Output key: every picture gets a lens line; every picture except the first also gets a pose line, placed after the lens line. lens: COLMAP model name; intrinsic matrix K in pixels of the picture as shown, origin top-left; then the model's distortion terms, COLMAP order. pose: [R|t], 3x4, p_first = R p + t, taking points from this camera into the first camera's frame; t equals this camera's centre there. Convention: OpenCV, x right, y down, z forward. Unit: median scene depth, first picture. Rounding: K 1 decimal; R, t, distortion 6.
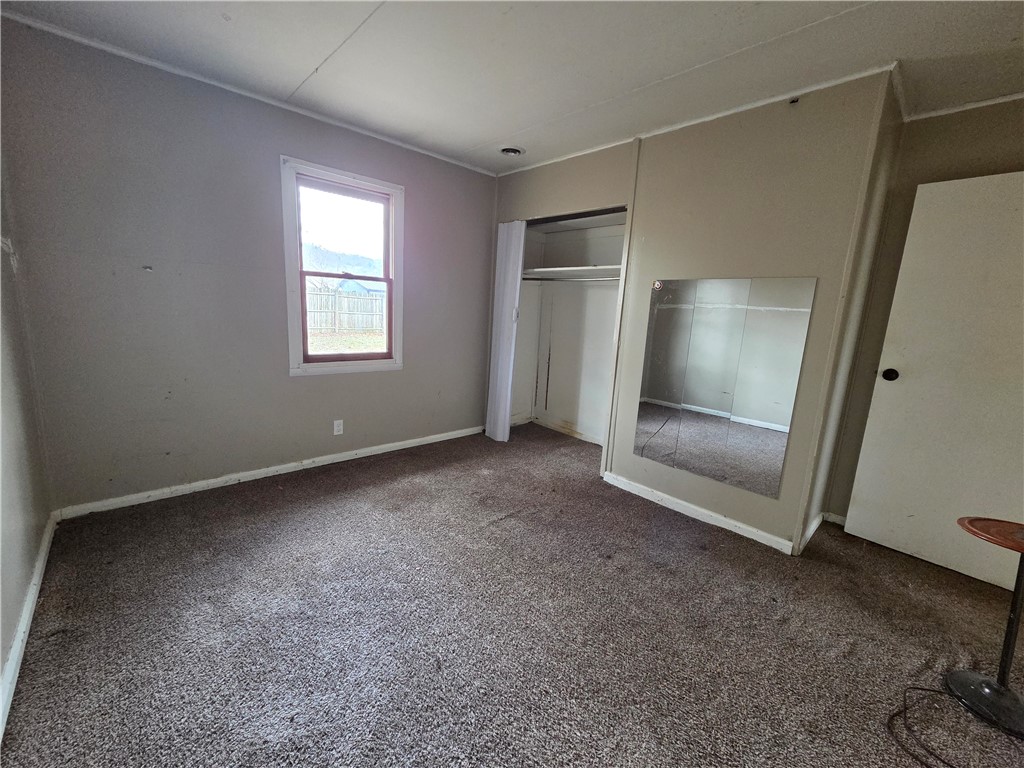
lens RADIAL K [[417.0, 0, 513.1], [0, 417.0, 384.7], [0, 0, 1]] dist [0.001642, 0.000381]
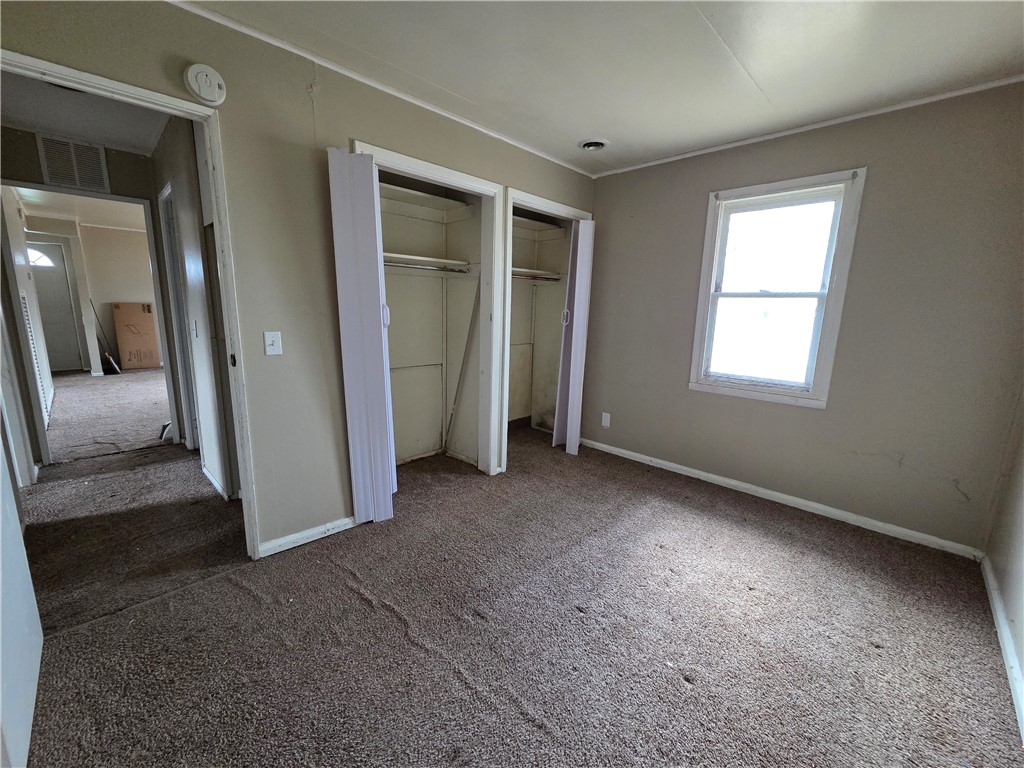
lens RADIAL K [[417.0, 0, 513.1], [0, 417.0, 384.7], [0, 0, 1]] dist [0.001642, 0.000381]
pose [[0.059404, 0.126990, -0.990124, 0.529642], [-0.211281, 0.971003, 0.111862, -0.053551], [0.975618, 0.202550, 0.084512, 0.434200]]
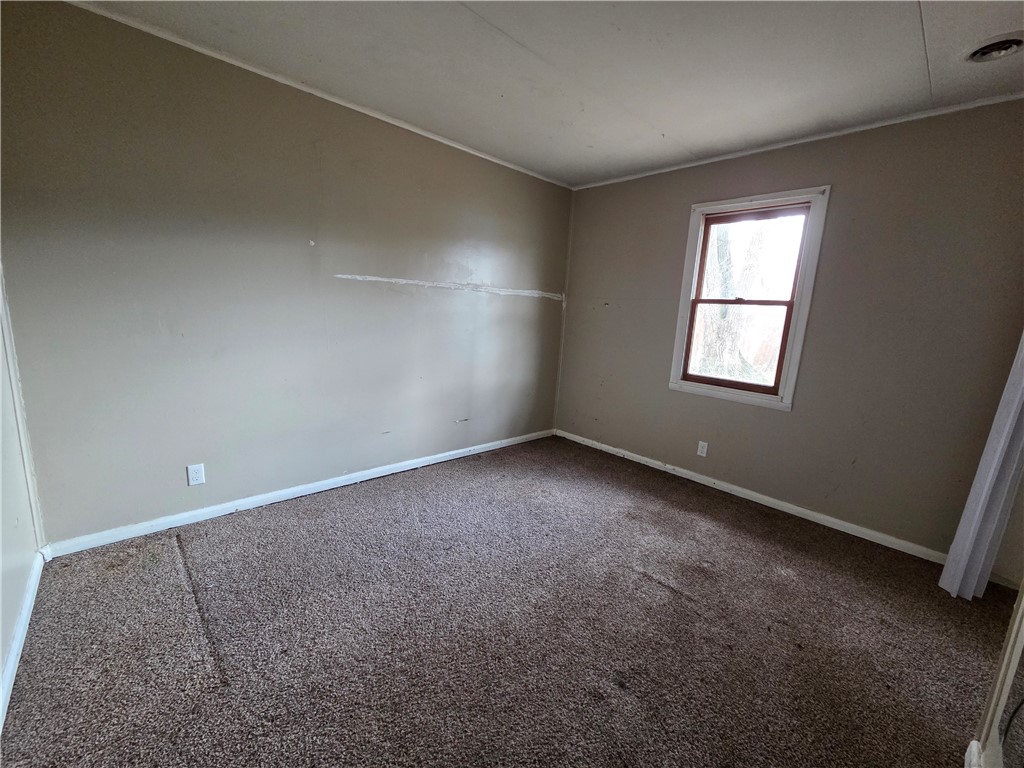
lens RADIAL K [[417.0, 0, 513.1], [0, 417.0, 384.7], [0, 0, 1]] dist [0.001642, 0.000381]
pose [[0.010910, 0.126054, -0.991963, 0.617713], [-0.241792, 0.962916, 0.119703, -0.063909], [0.970267, 0.238543, 0.040984, 0.514696]]
